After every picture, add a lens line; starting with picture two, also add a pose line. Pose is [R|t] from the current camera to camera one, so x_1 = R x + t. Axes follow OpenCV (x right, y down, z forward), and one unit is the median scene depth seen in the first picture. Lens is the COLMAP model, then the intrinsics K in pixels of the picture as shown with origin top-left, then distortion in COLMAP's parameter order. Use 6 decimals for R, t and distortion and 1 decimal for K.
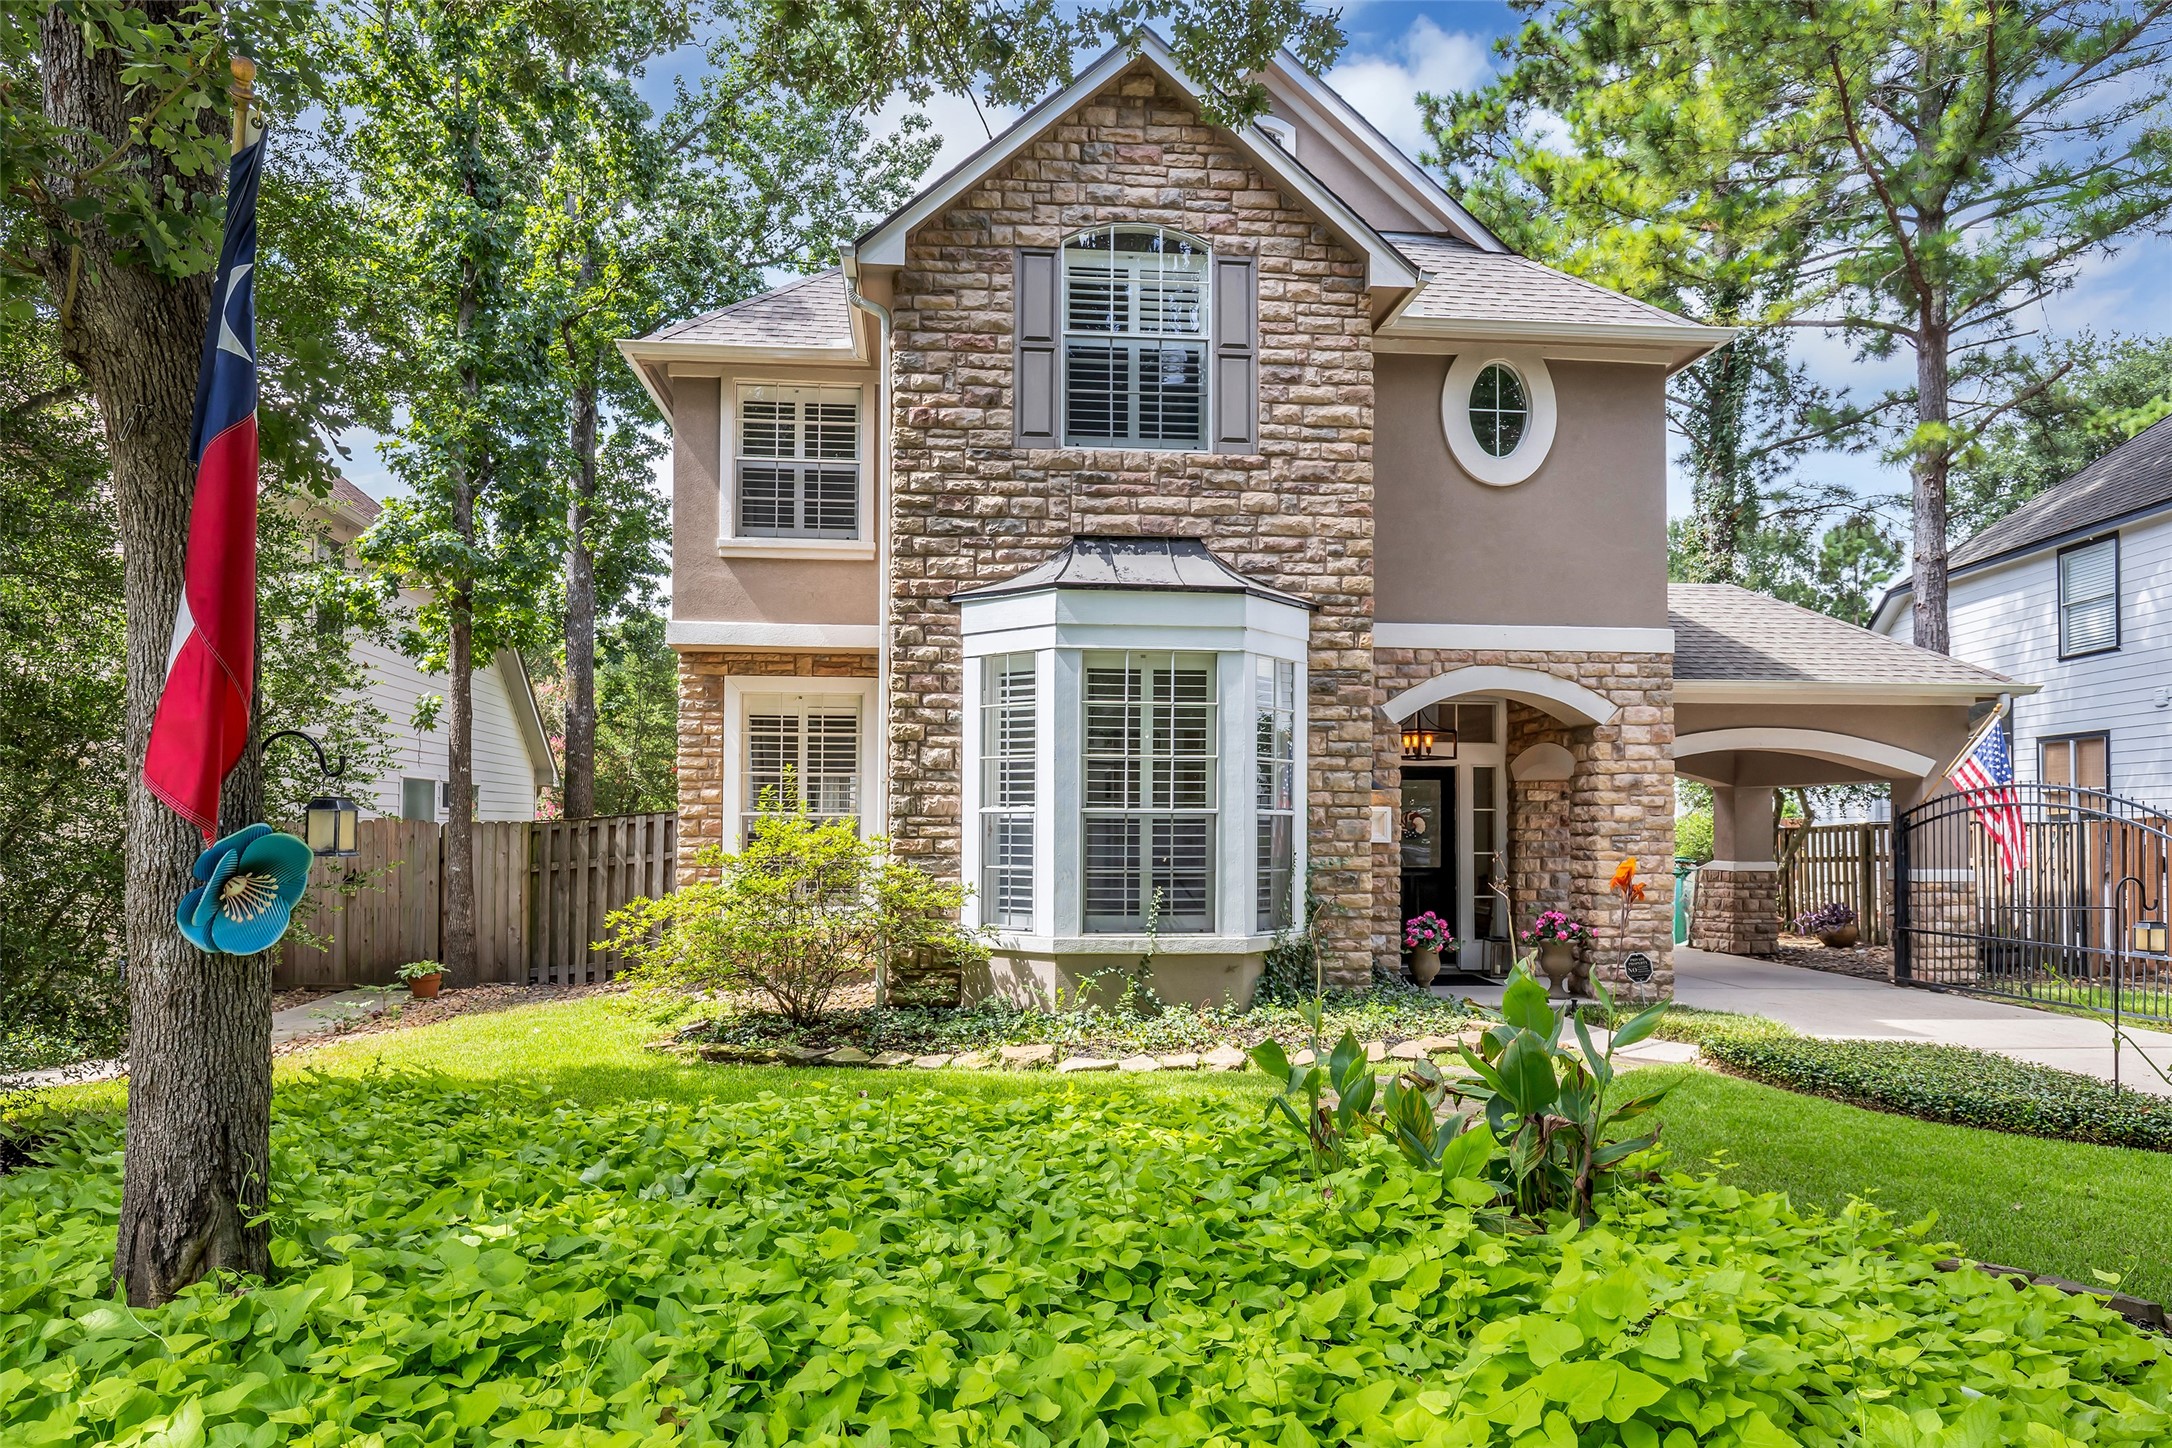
lens RADIAL K [[1391.7, 0, 1085.6], [0, 1391.7, 768.9], [0, 0, 1]] dist [0.009480, 0.000004]
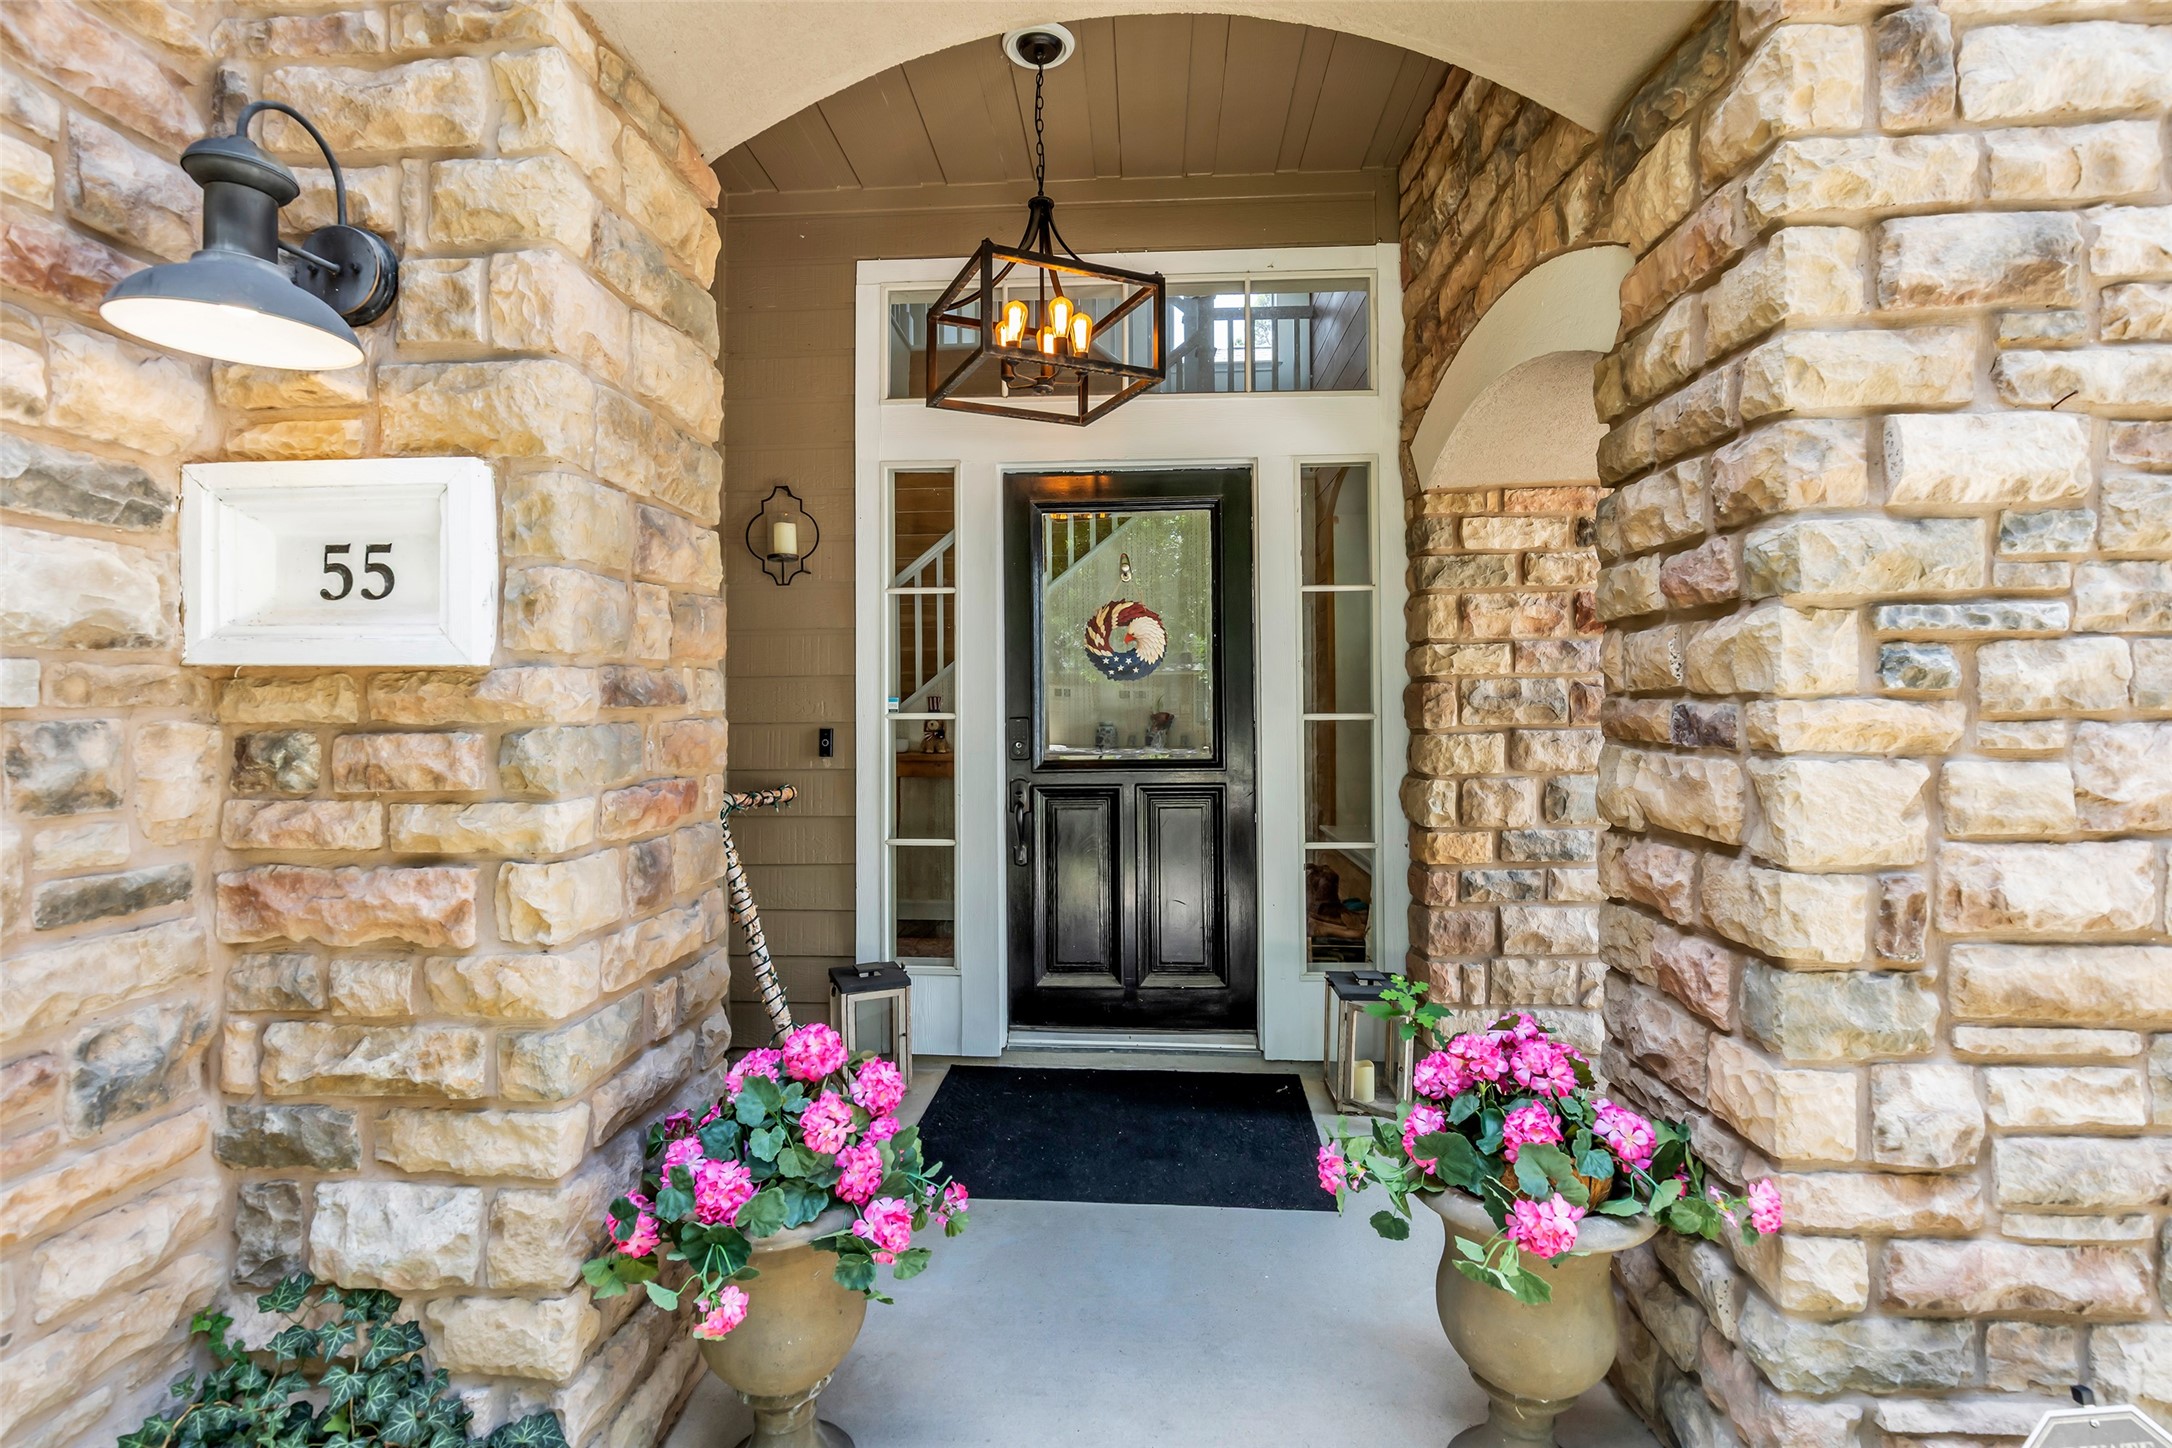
lens RADIAL K [[1023.7, 0, 1082.8], [0, 1023.7, 693.0], [0, 0, 1]] dist [-0.003654, -0.000459]
pose [[0.990036, -0.012764, -0.140232, 0.338215], [0.018030, 0.999177, 0.036346, 0.058036], [0.139653, -0.038513, 0.989451, 0.970299]]
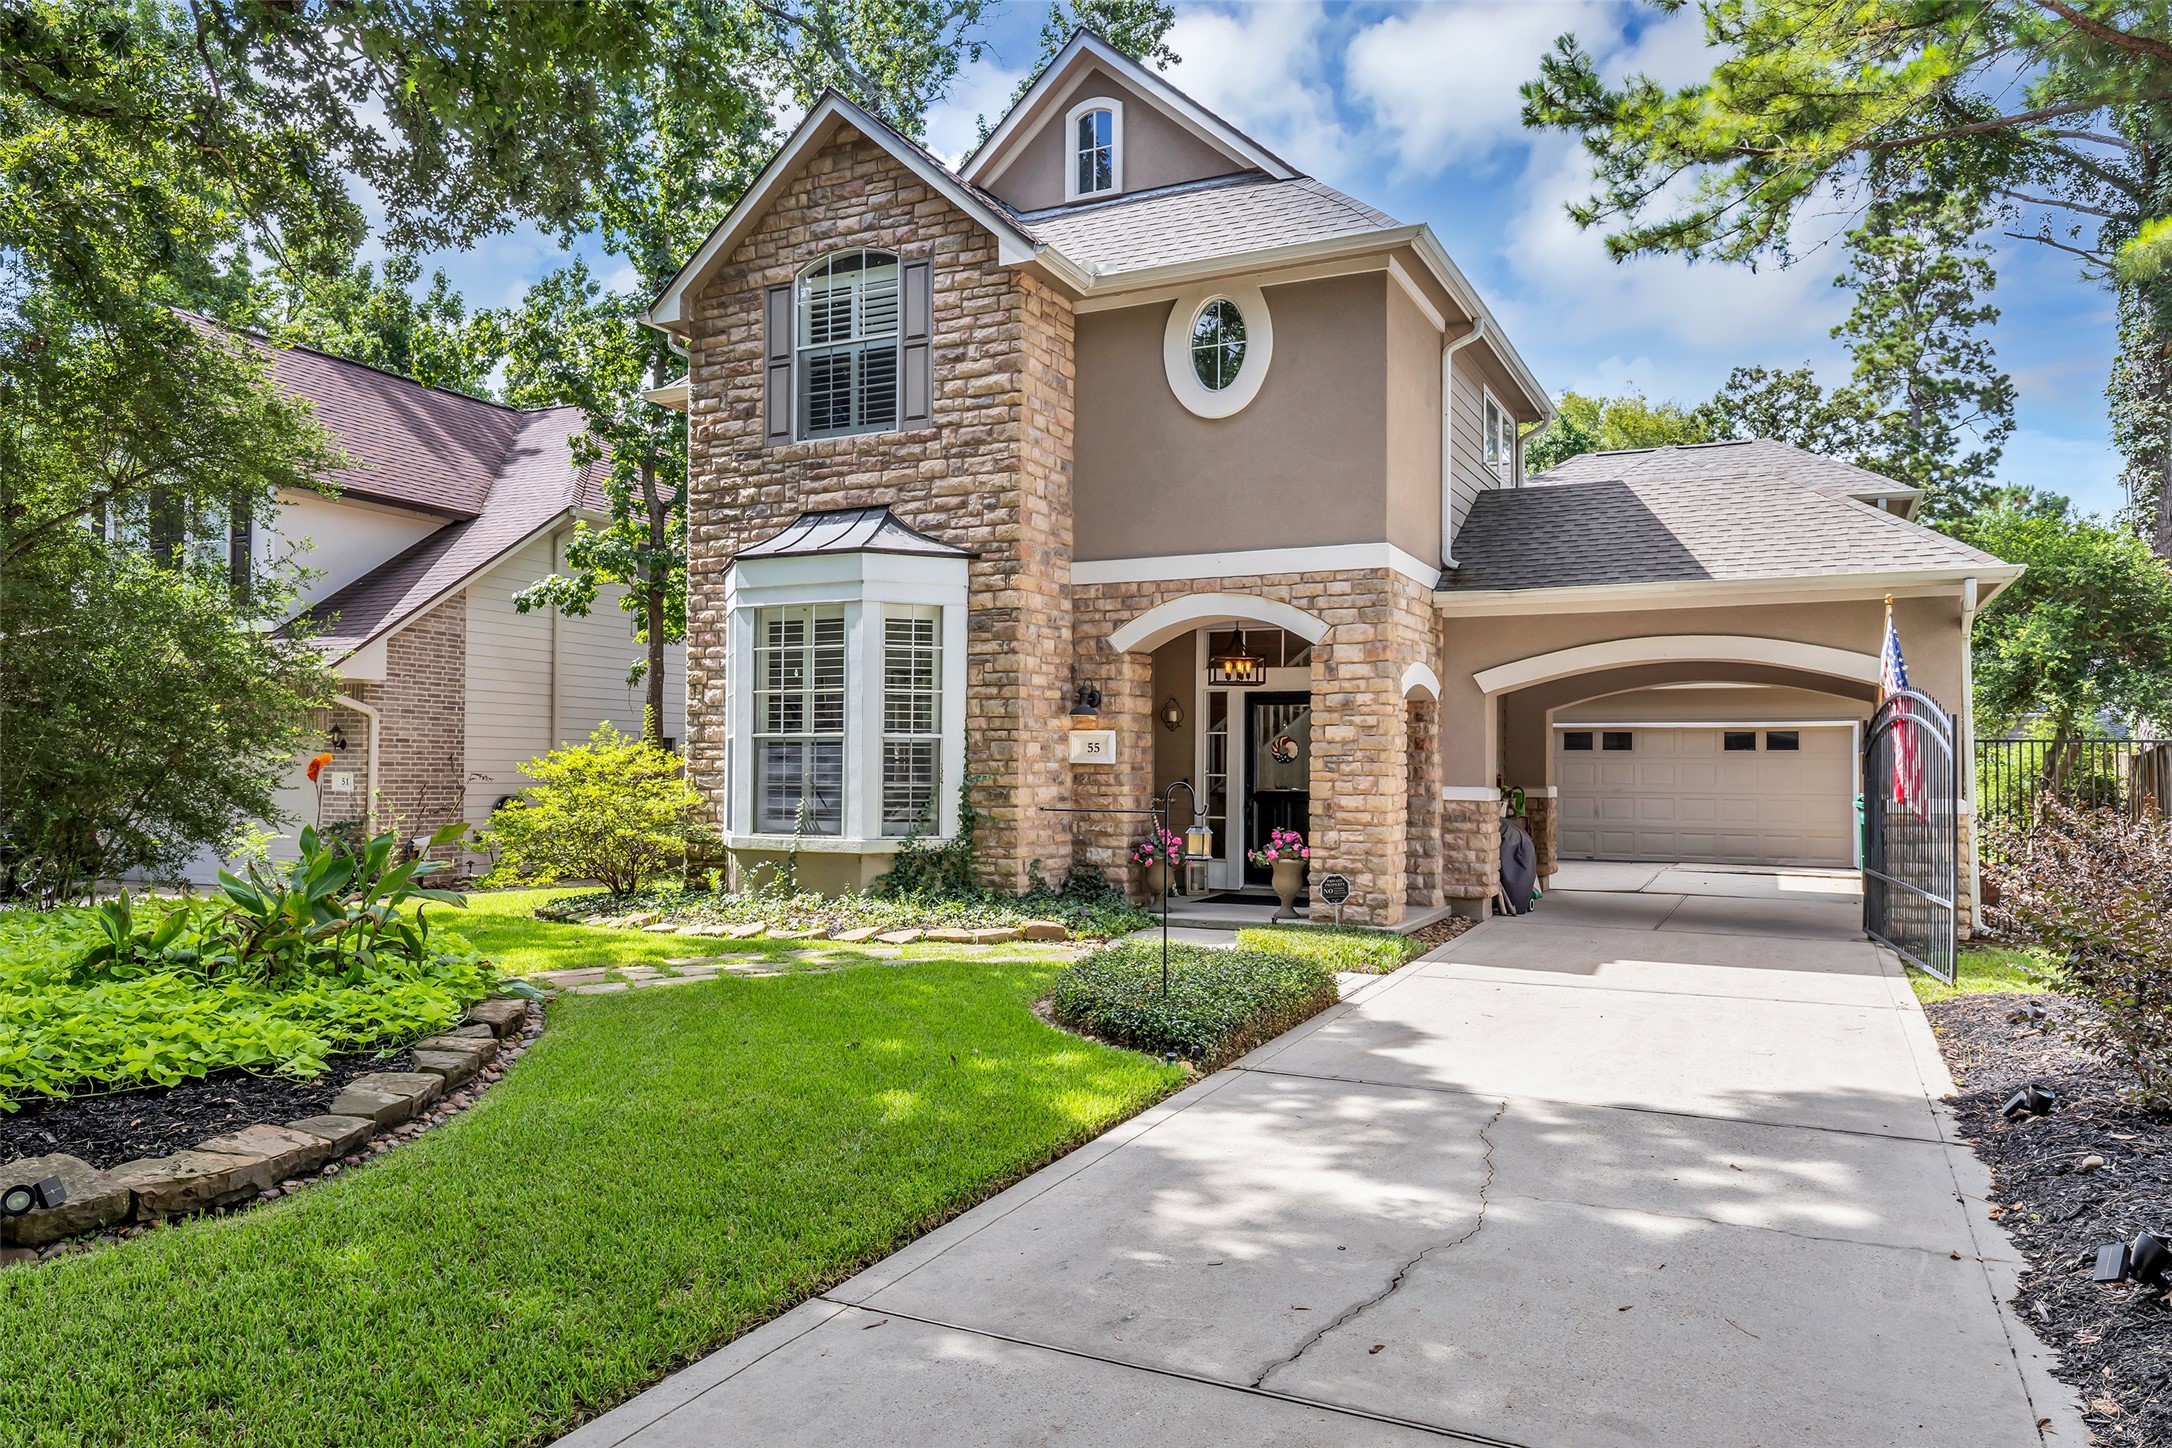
lens RADIAL K [[1414.9, 0, 1086.0], [0, 1414.9, 724.0], [0, 0, 1]] dist [-0.003356, 0.000229]
pose [[0.857182, -0.016854, -0.514738, 0.837436], [0.021791, 0.999756, 0.003553, 0.019385], [0.514552, -0.014263, 0.857340, 0.053266]]
